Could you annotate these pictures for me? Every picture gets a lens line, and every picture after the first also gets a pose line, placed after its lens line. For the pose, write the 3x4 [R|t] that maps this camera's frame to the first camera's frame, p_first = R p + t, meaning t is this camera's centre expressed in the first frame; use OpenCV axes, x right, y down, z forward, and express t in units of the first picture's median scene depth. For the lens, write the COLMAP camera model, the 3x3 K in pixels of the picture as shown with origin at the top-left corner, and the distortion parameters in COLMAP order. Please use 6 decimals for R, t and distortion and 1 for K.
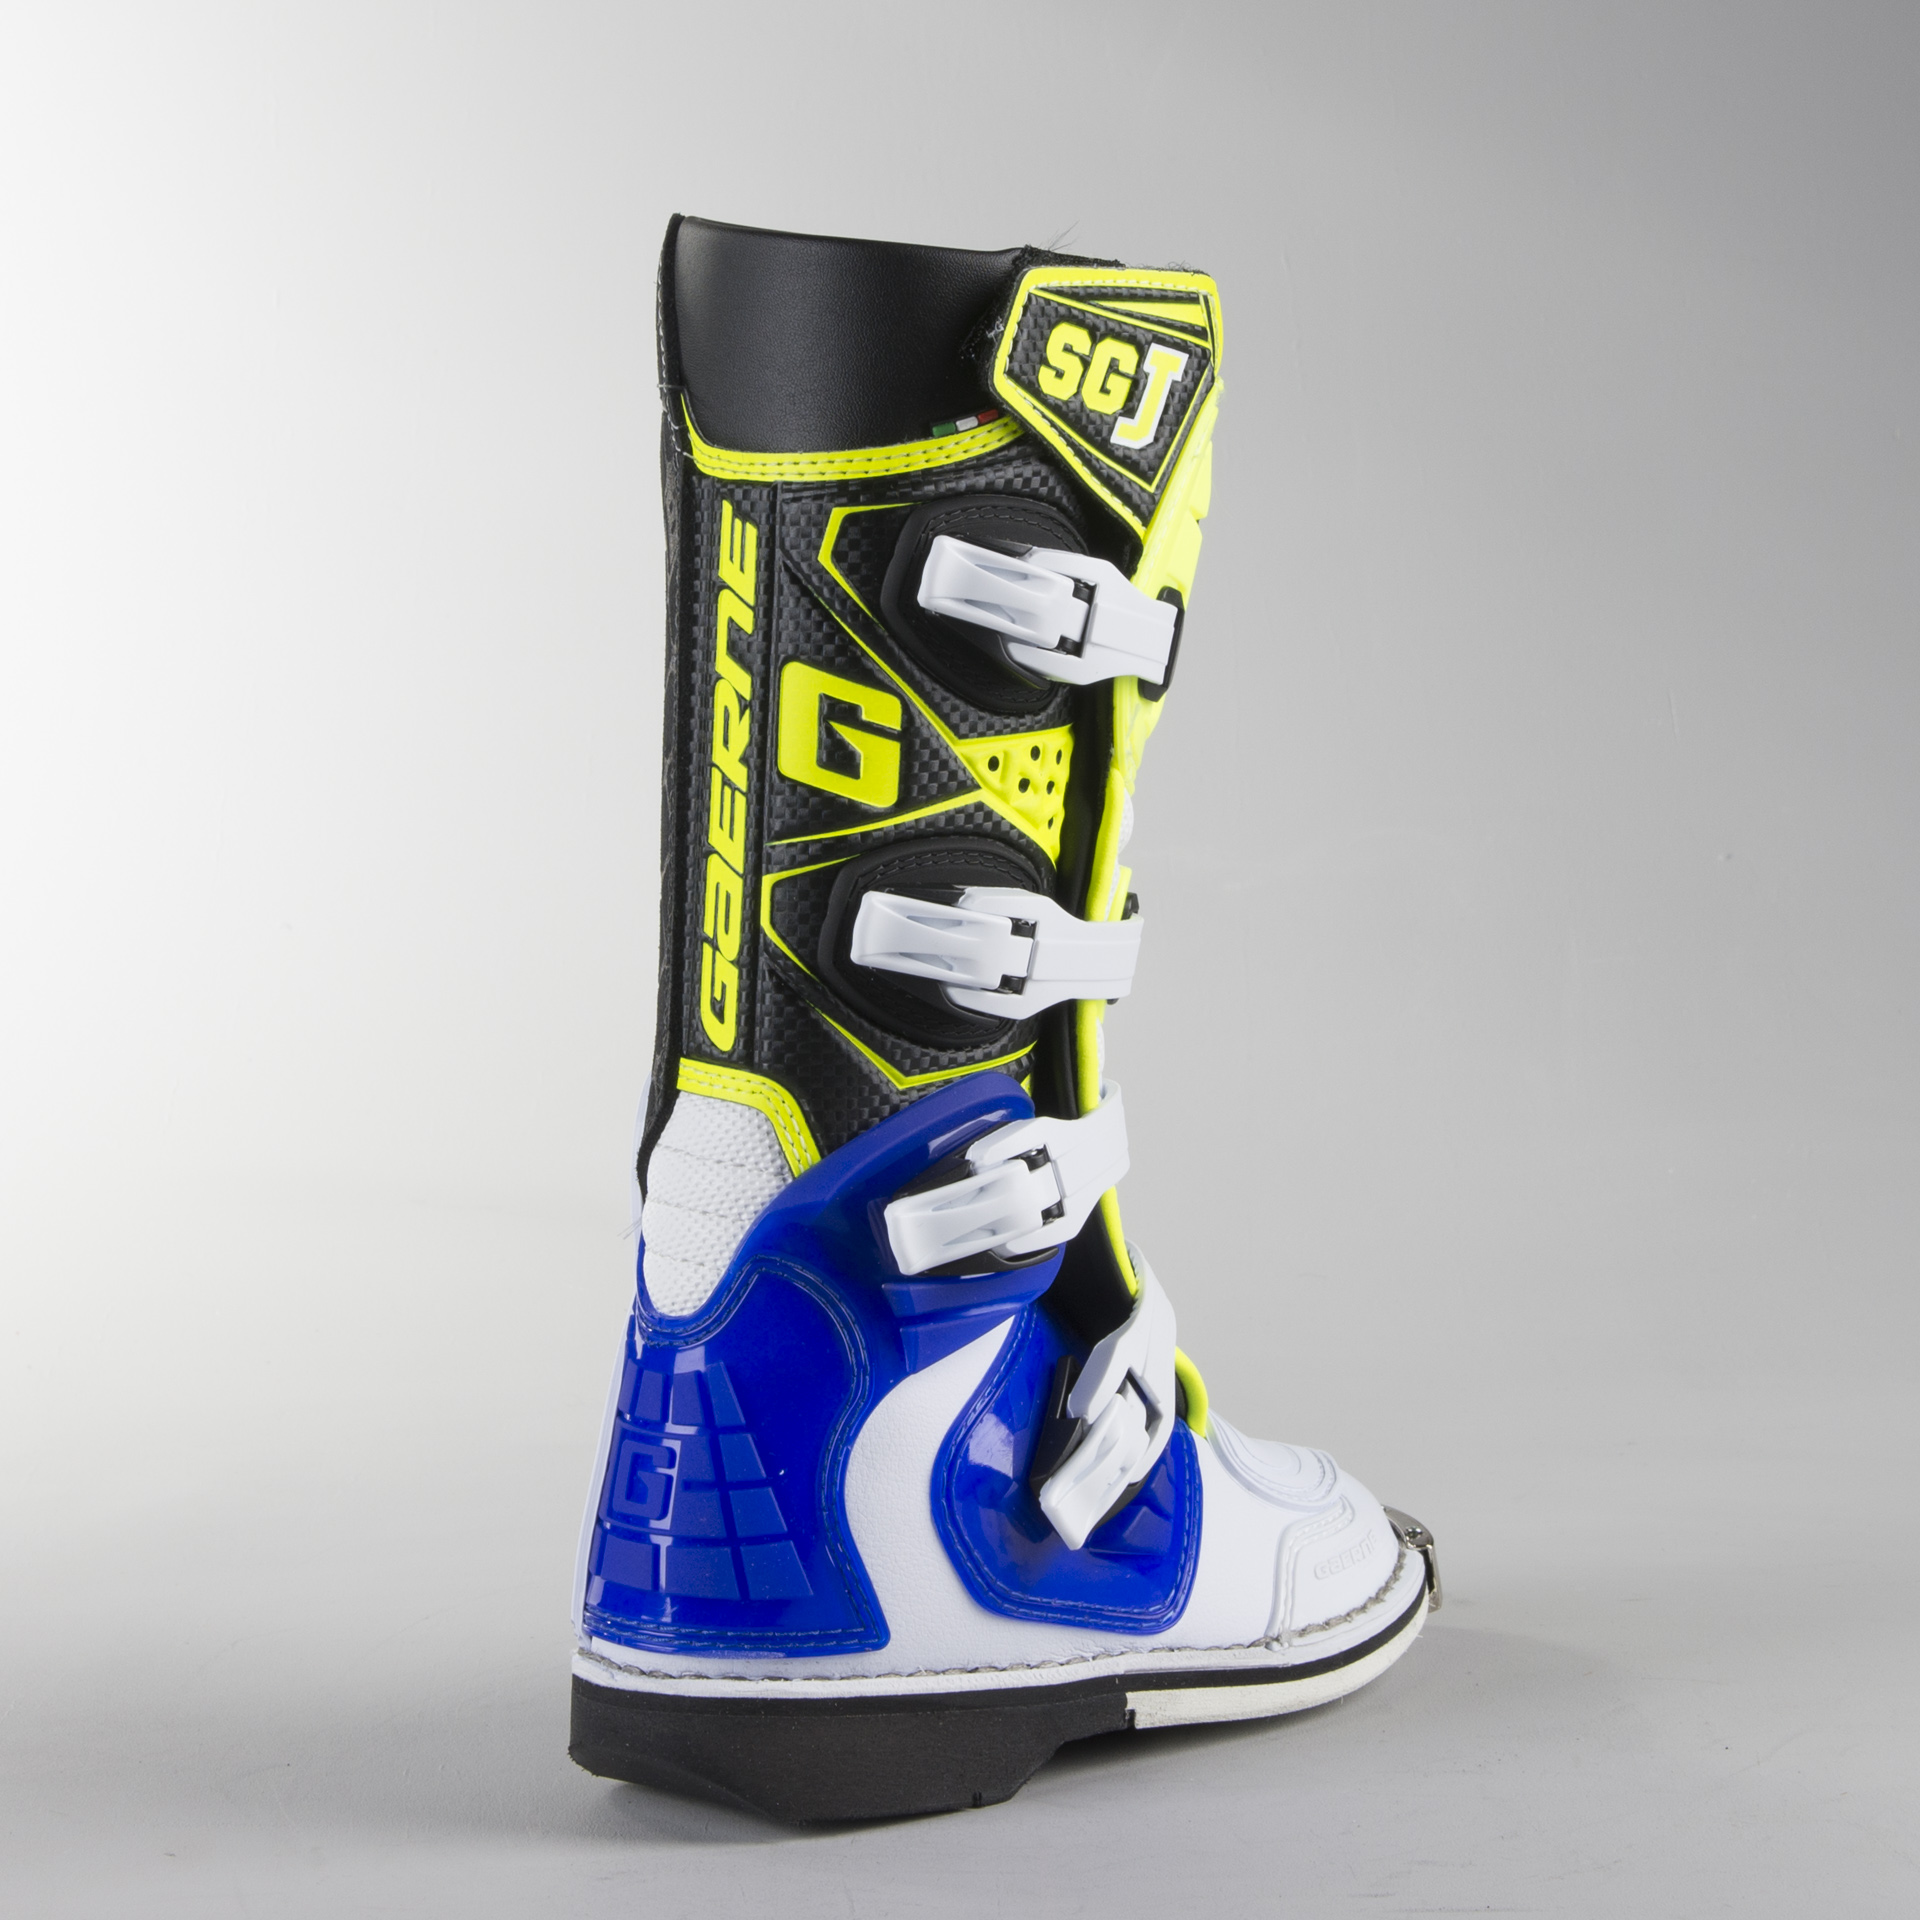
lens RADIAL K [[4521.7, 0, 960.0], [0, 4521.7, 960.0], [0, 0, 1]] dist [-0.297748, 0.223880]
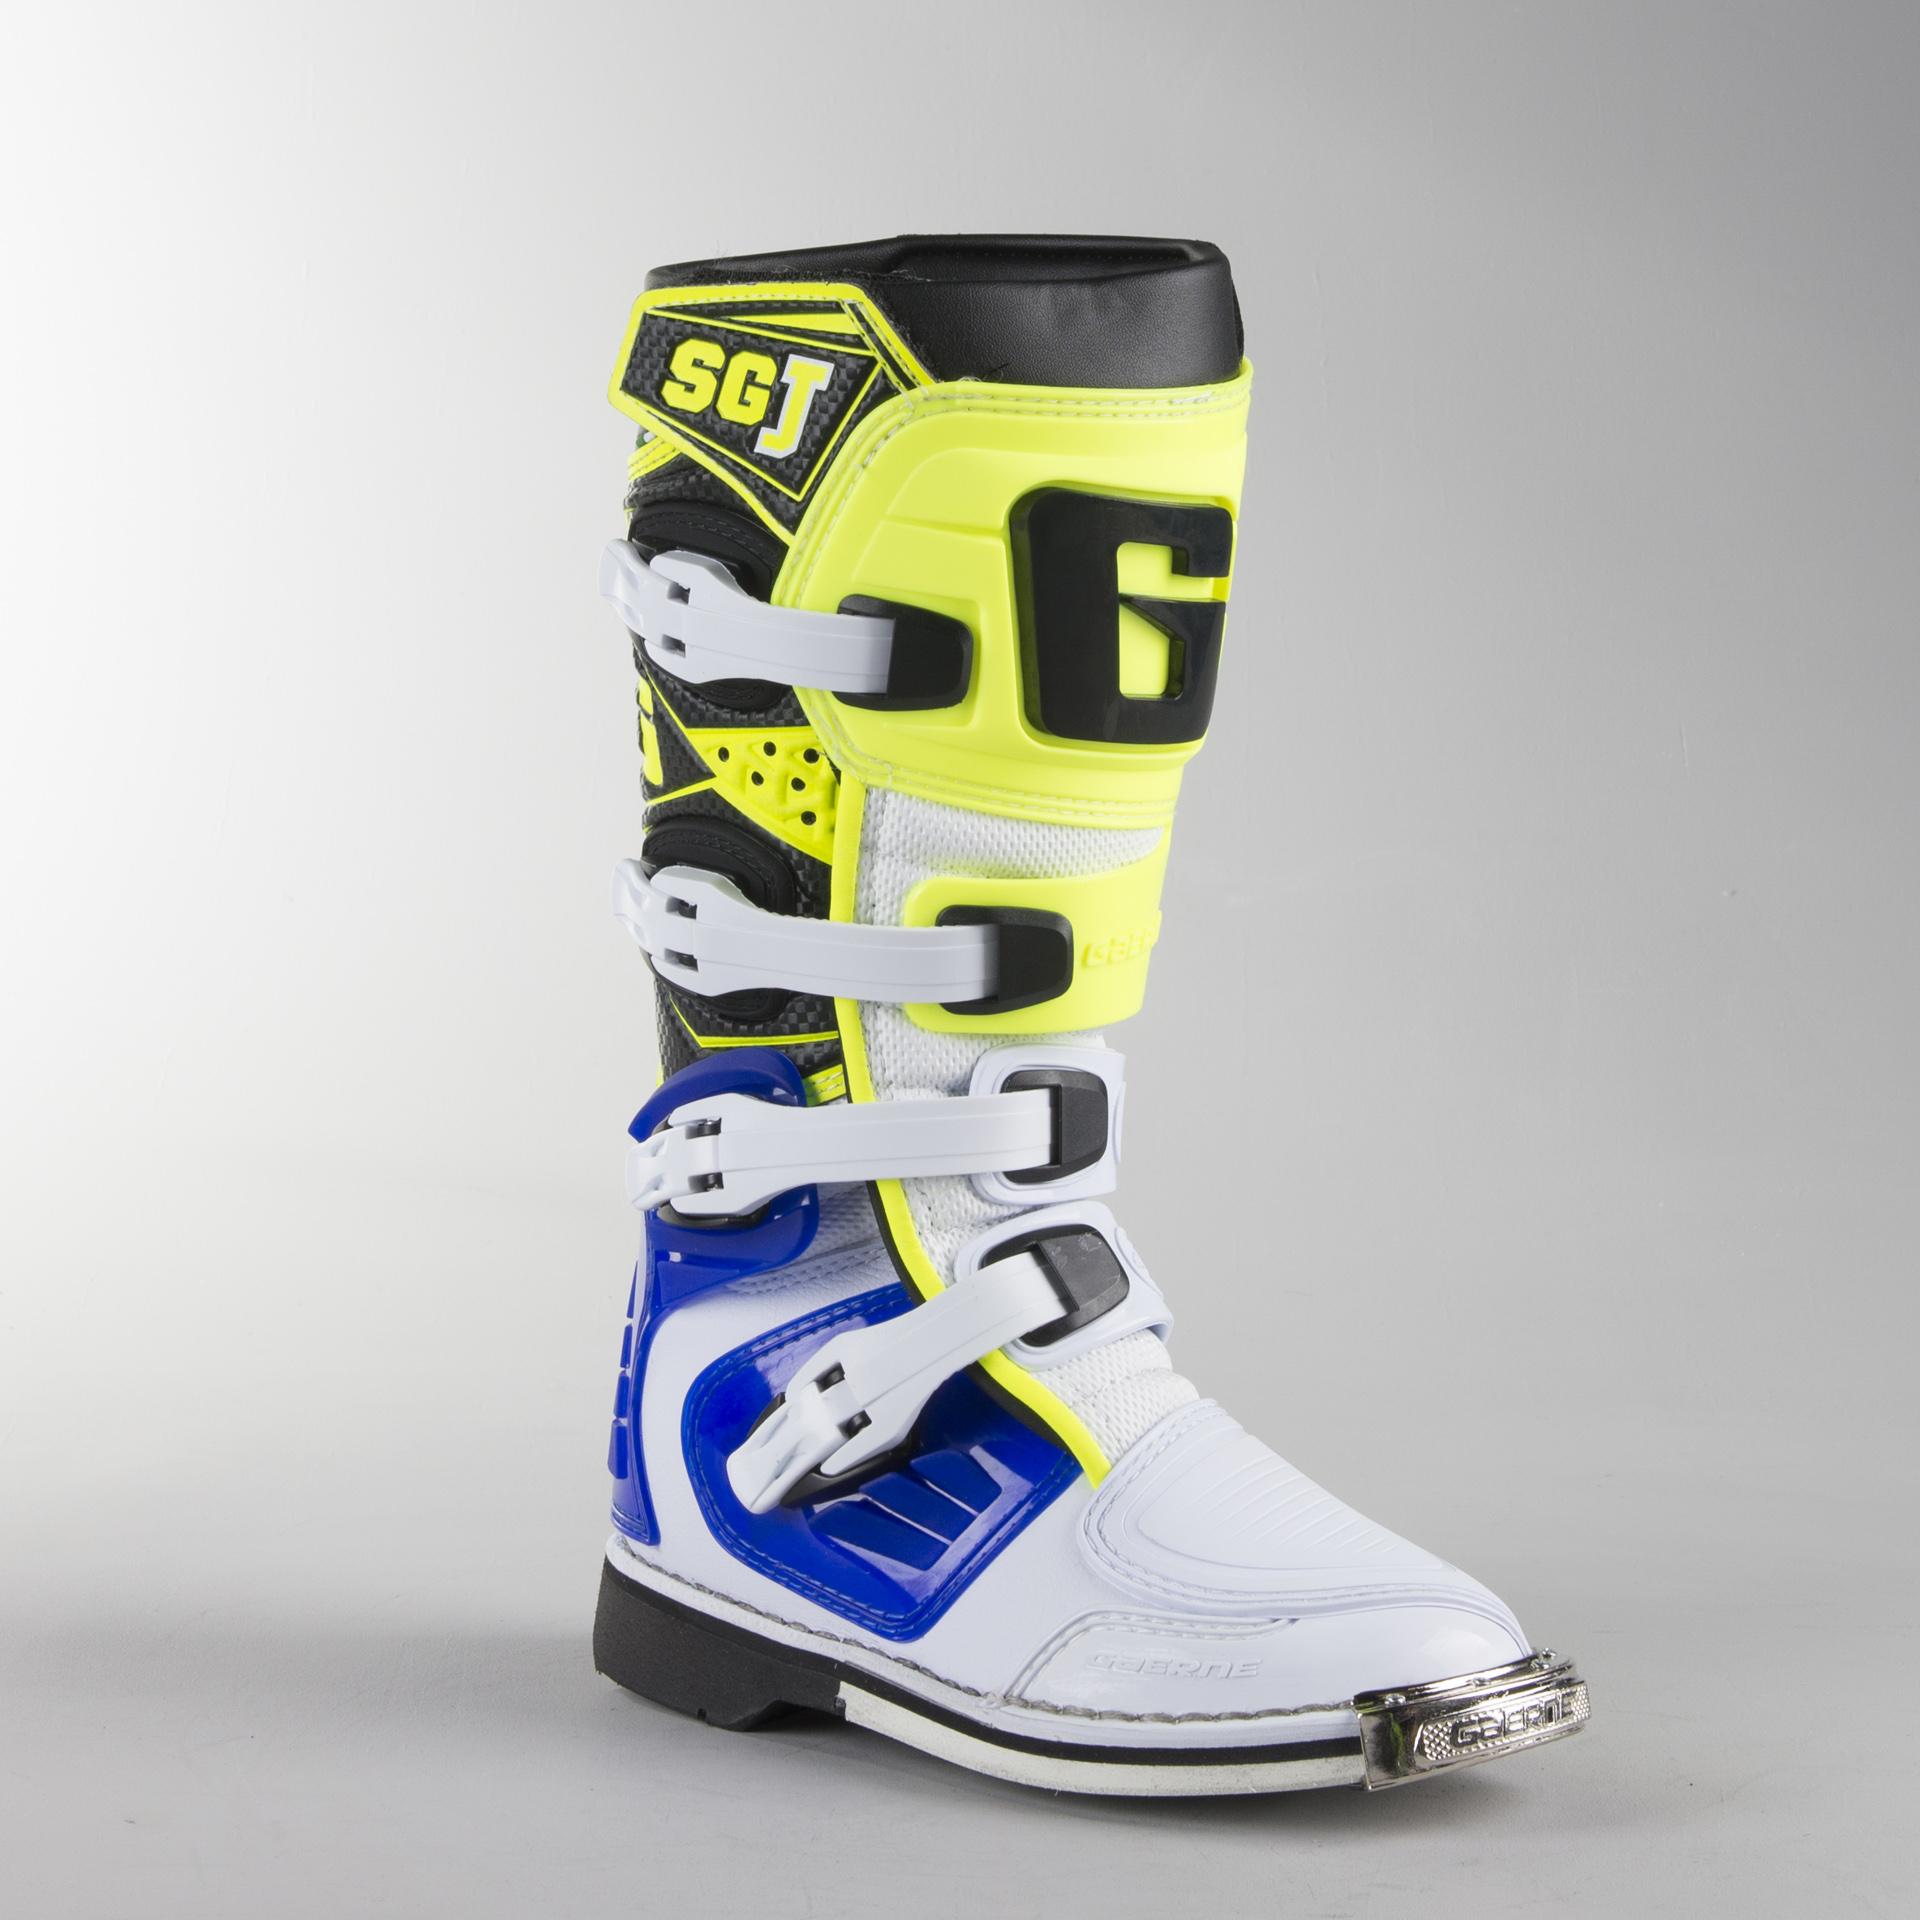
lens RADIAL K [[4521.7, 0, 960.0], [0, 4521.7, 960.0], [0, 0, 1]] dist [-0.297748, 0.223880]
pose [[0.160213, 0.125373, -0.979088, 1.066119], [-0.095574, 0.989211, 0.111030, -0.119262], [0.982445, 0.075787, 0.170467, 0.882230]]
